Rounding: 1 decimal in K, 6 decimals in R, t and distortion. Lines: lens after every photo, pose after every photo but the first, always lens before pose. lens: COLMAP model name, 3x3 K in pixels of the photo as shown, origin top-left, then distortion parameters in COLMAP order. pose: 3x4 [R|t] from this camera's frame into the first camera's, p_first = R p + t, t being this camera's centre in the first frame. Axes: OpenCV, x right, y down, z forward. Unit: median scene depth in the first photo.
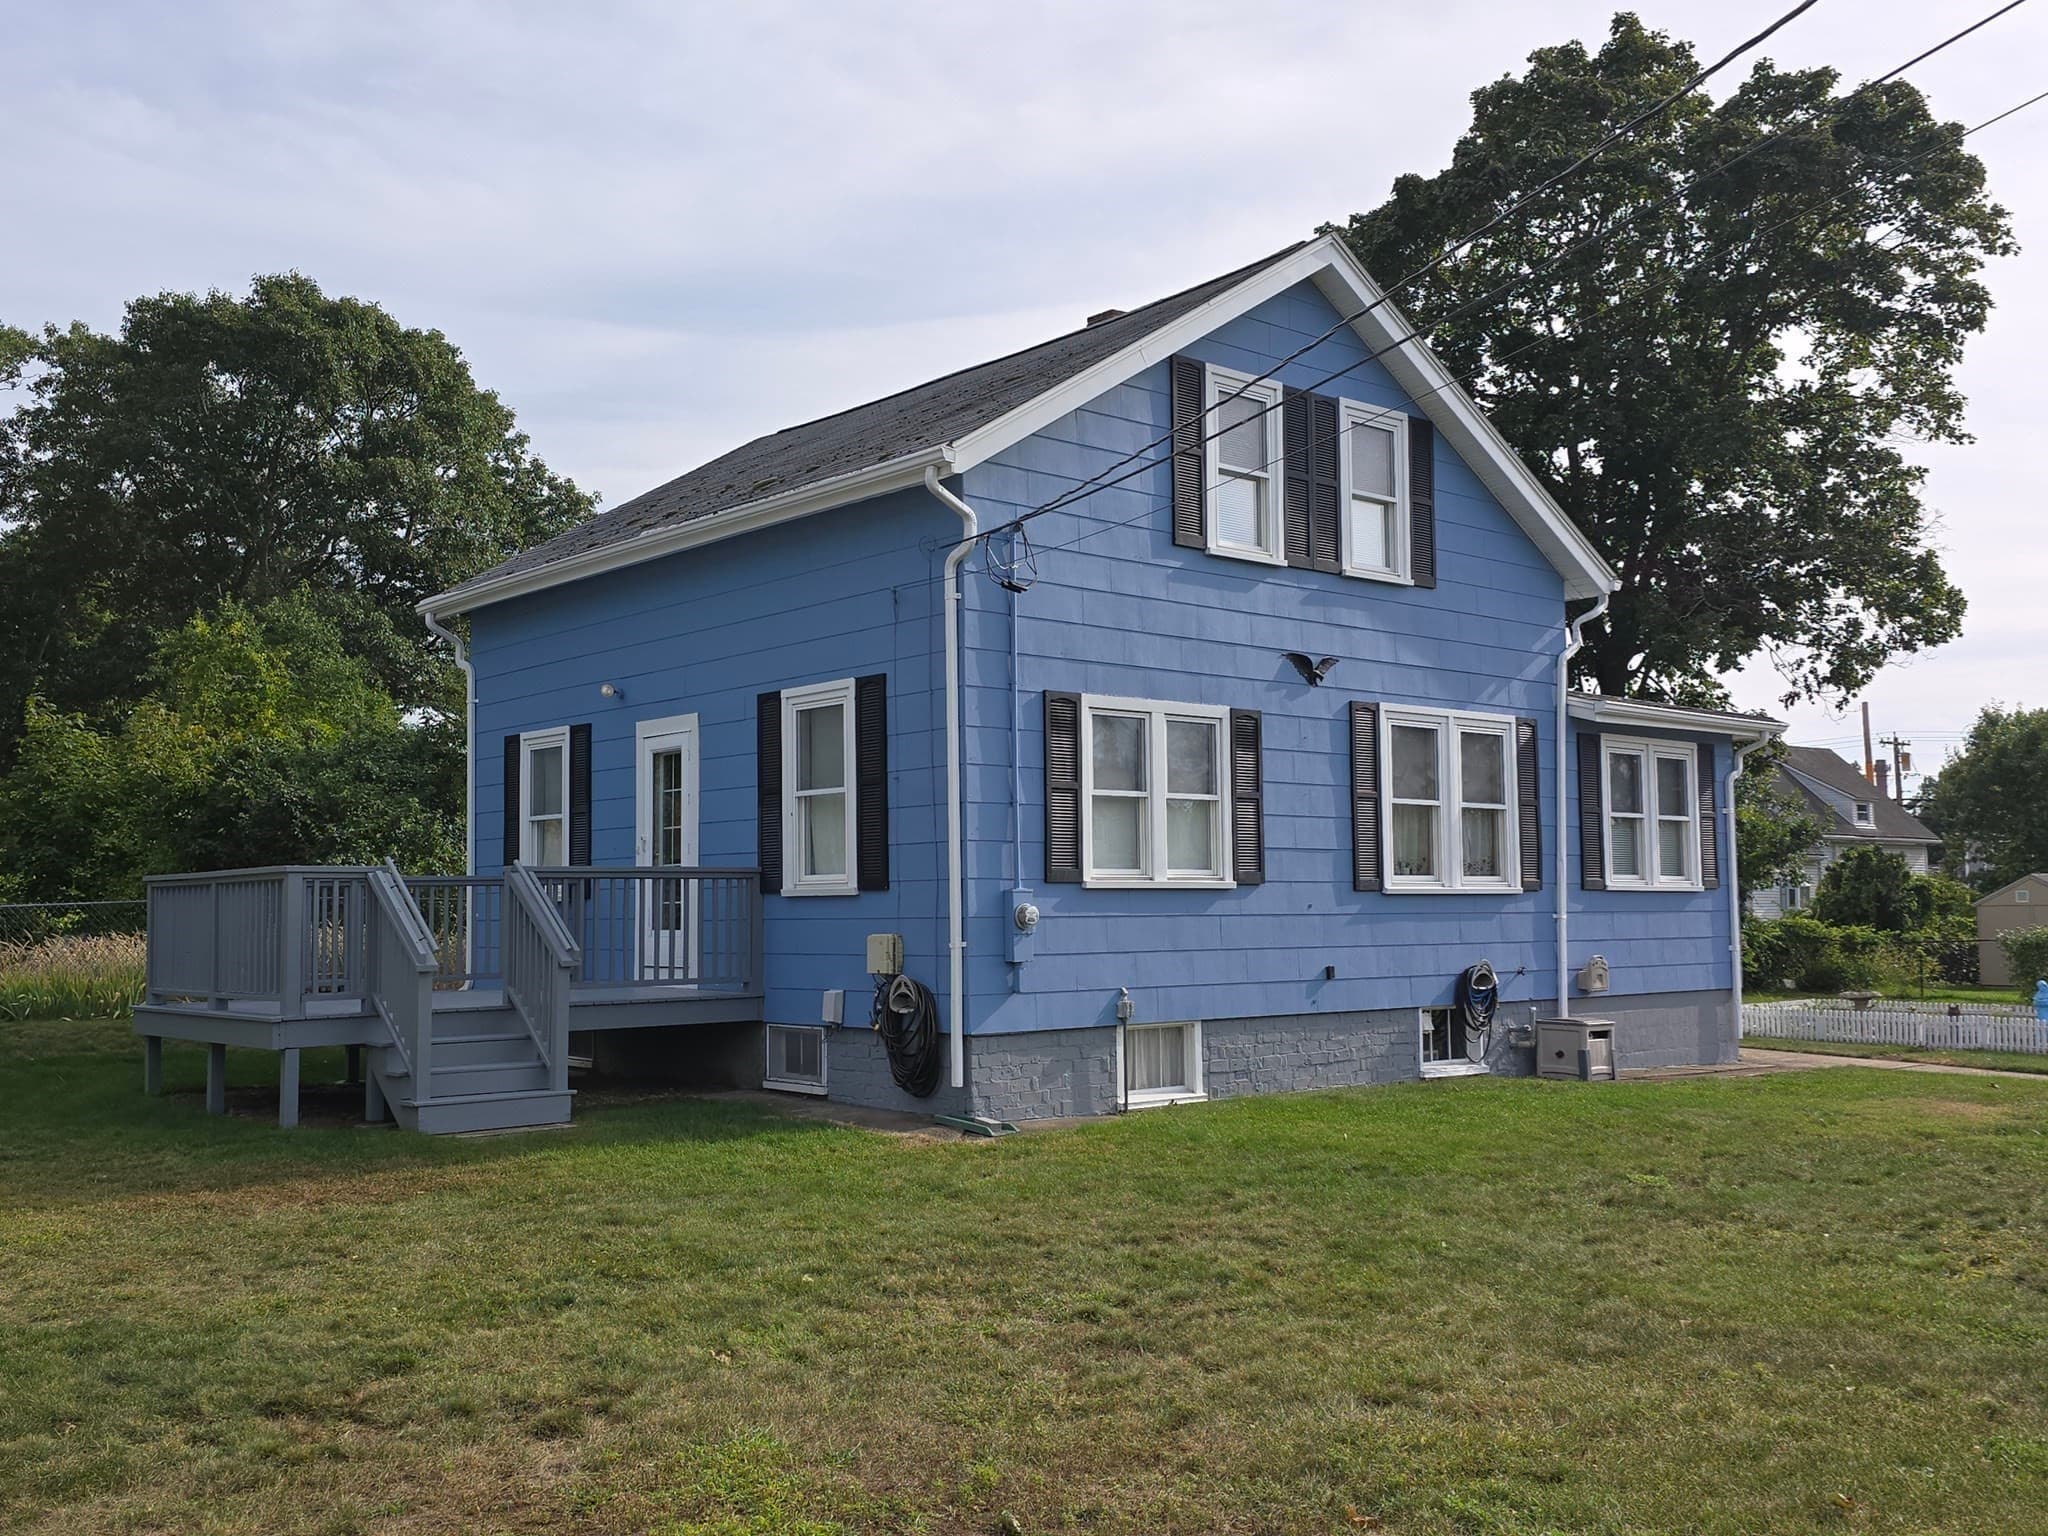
lens RADIAL K [[2006.5, 0, 1039.9], [0, 2006.5, 769.8], [0, 0, 1]] dist [0.051295, 0.000000]
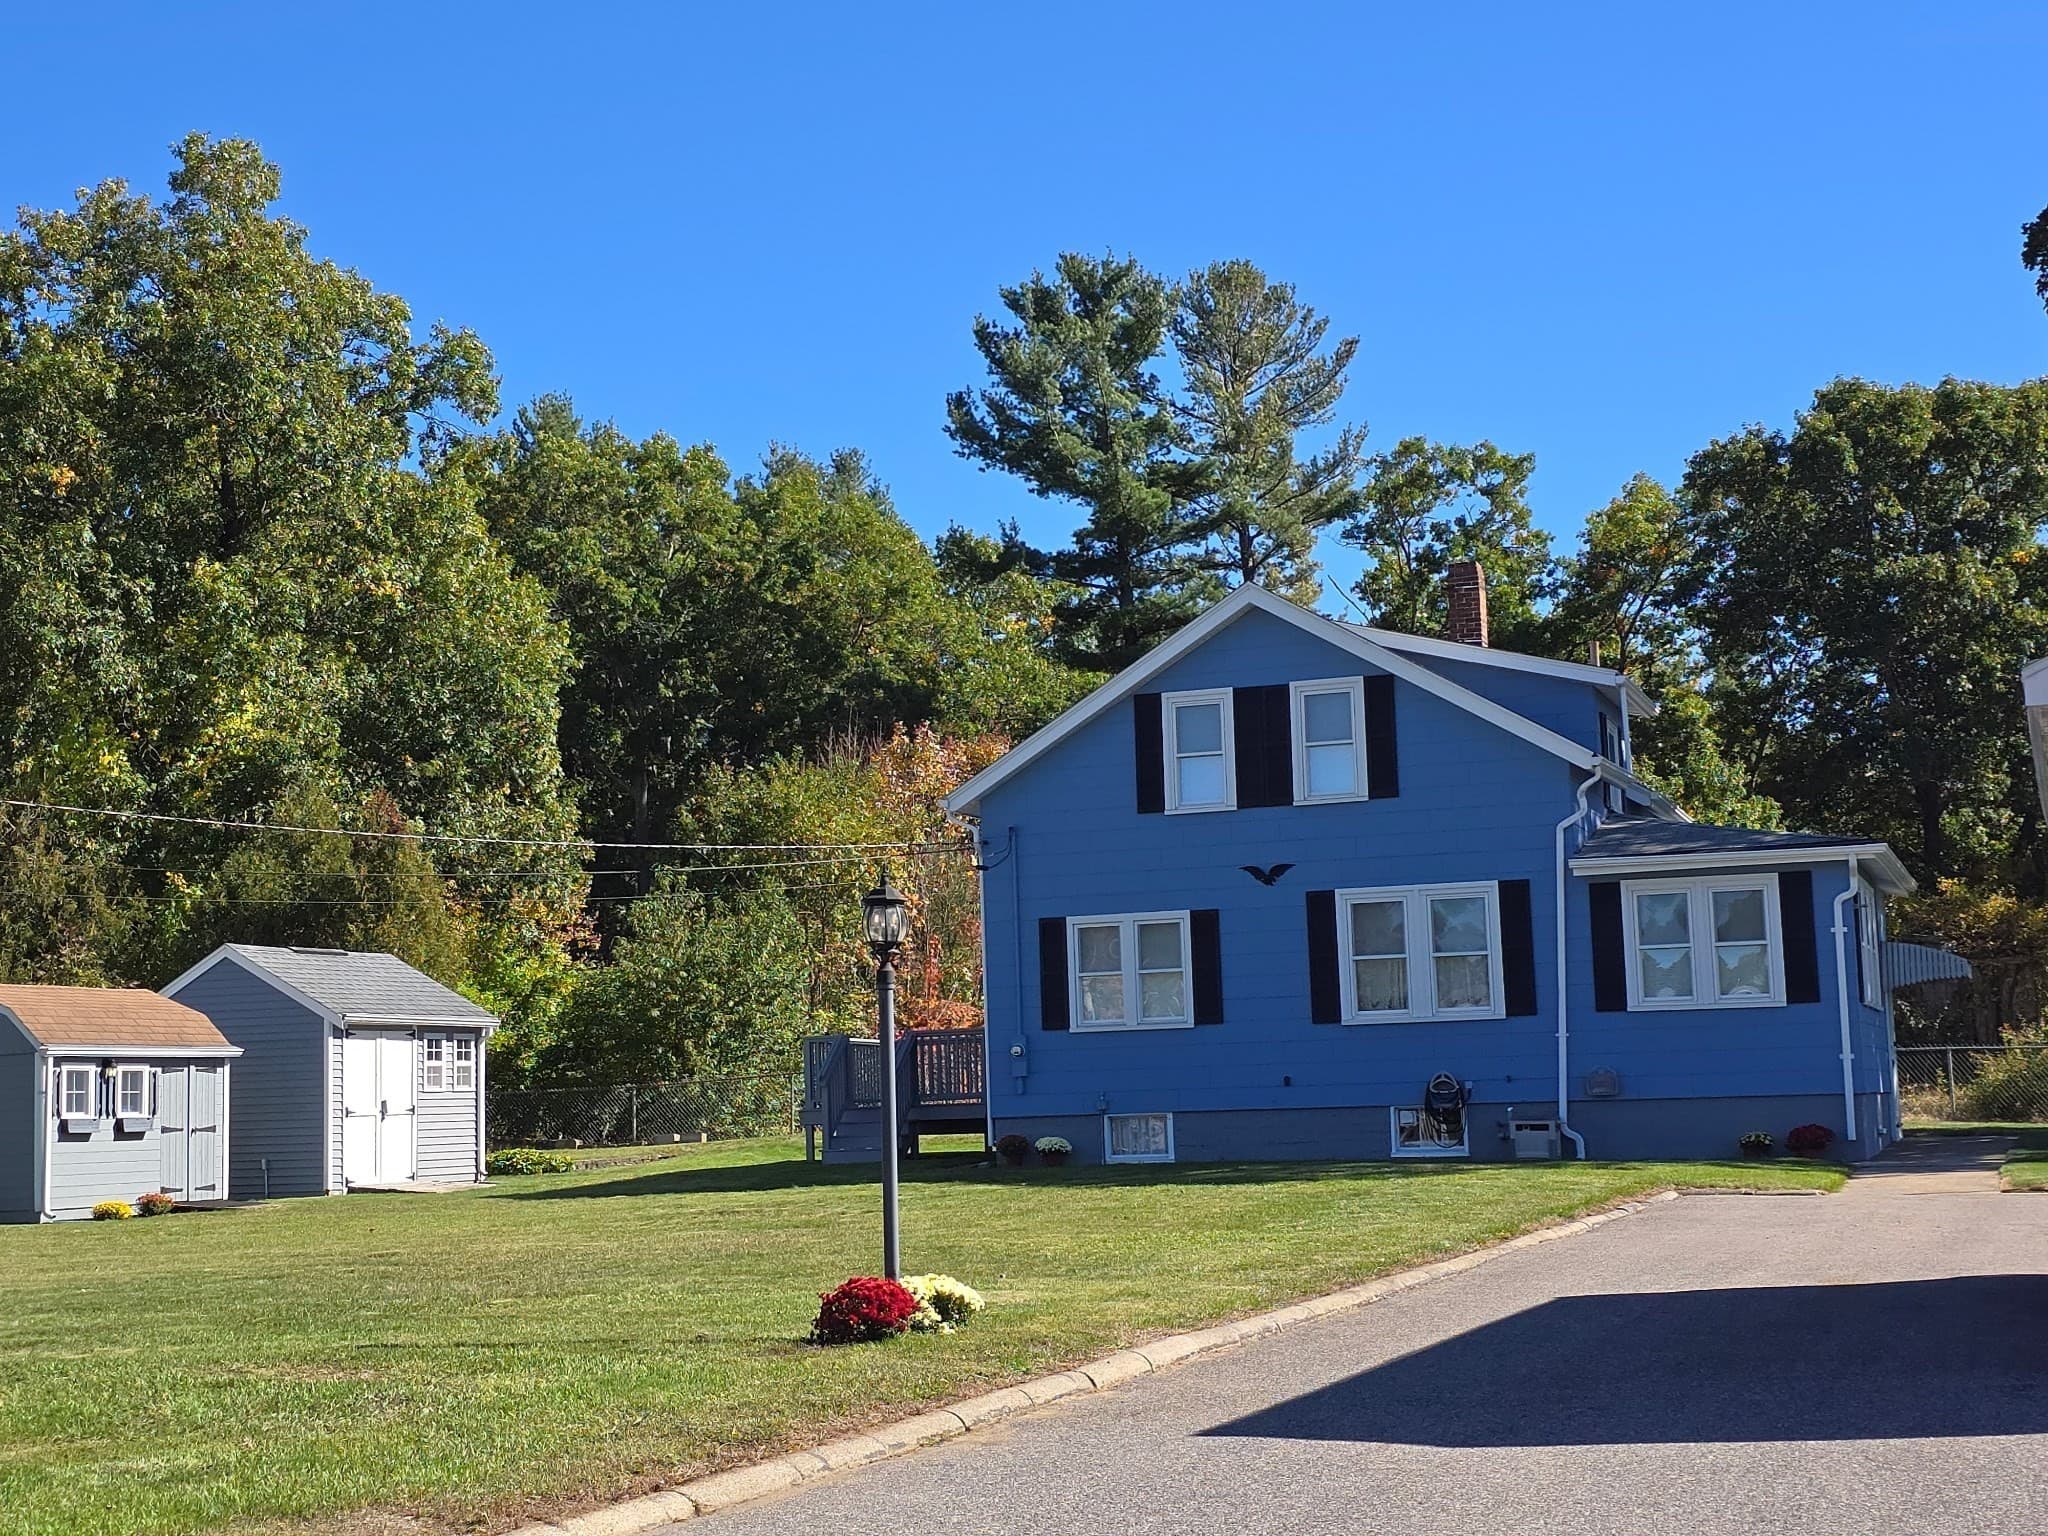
lens RADIAL K [[2869.6, 0, 1006.2], [0, 2869.6, 768.6], [0, 0, 1]] dist [0.096230, 0.000000]
pose [[0.491808, -0.104780, -0.864376, 1.842609], [0.094218, 0.993308, -0.066802, -0.004894], [0.865591, -0.048587, 0.498389, -0.211195]]
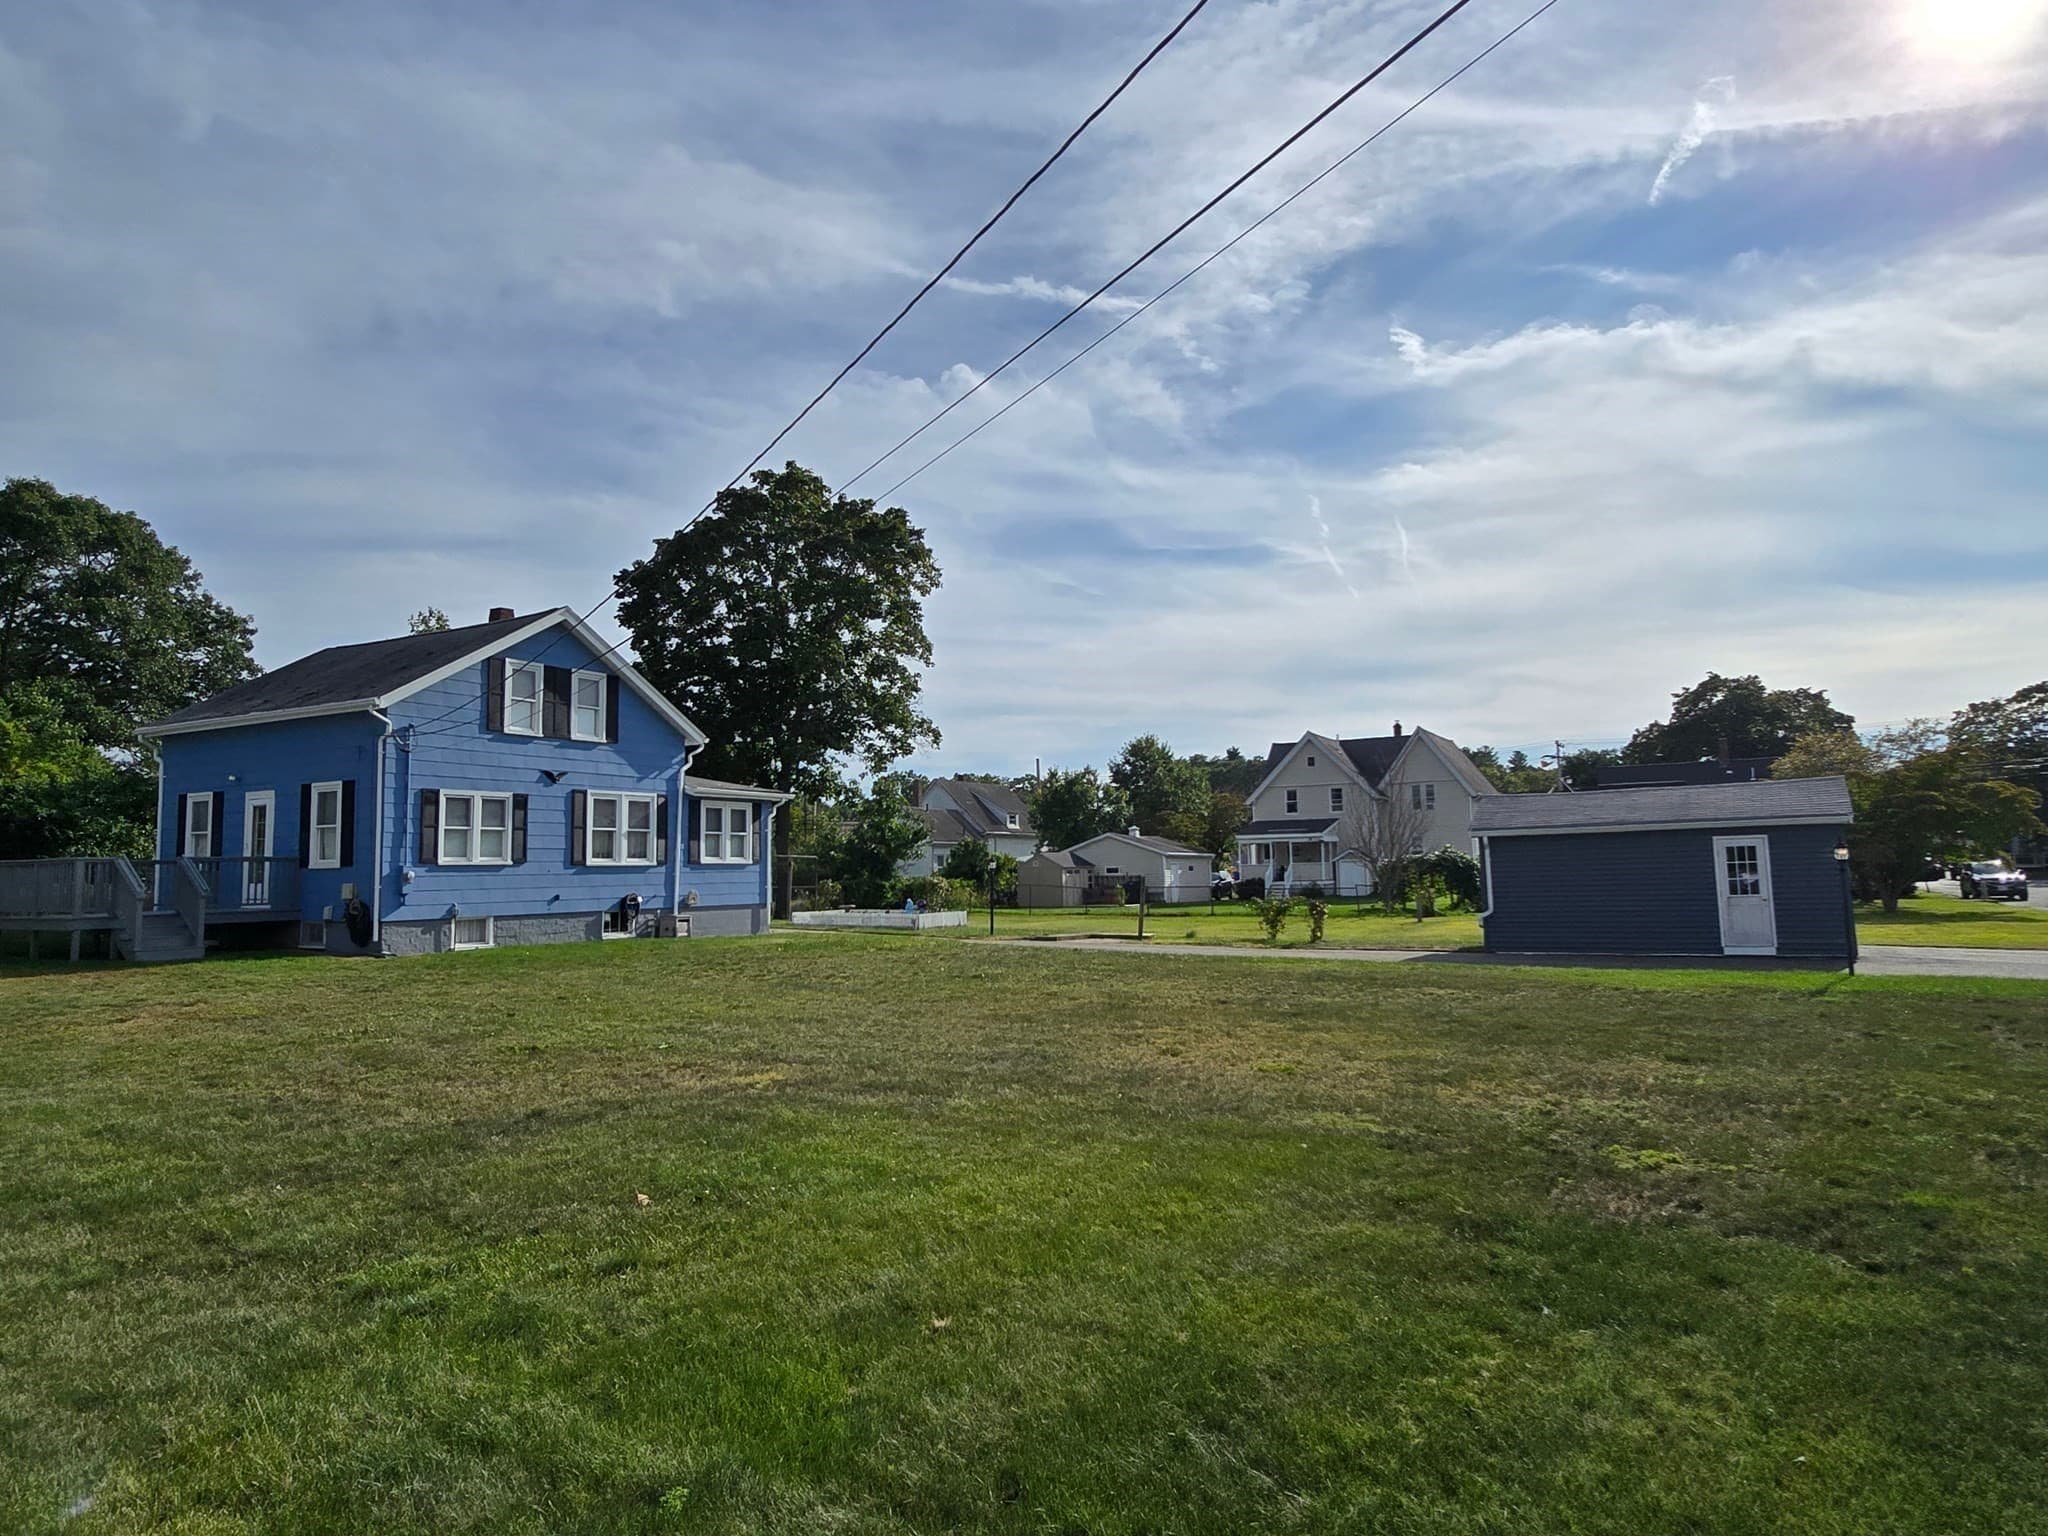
lens RADIAL K [[1354.2, 0, 1078.5], [0, 1354.2, 748.0], [0, 0, 1]] dist [0.024412, -0.004892]
pose [[0.947756, 0.025138, 0.318005, 0.212605], [-0.018226, 0.999529, -0.024694, -0.055824], [-0.318476, 0.017608, 0.947767, -0.818408]]
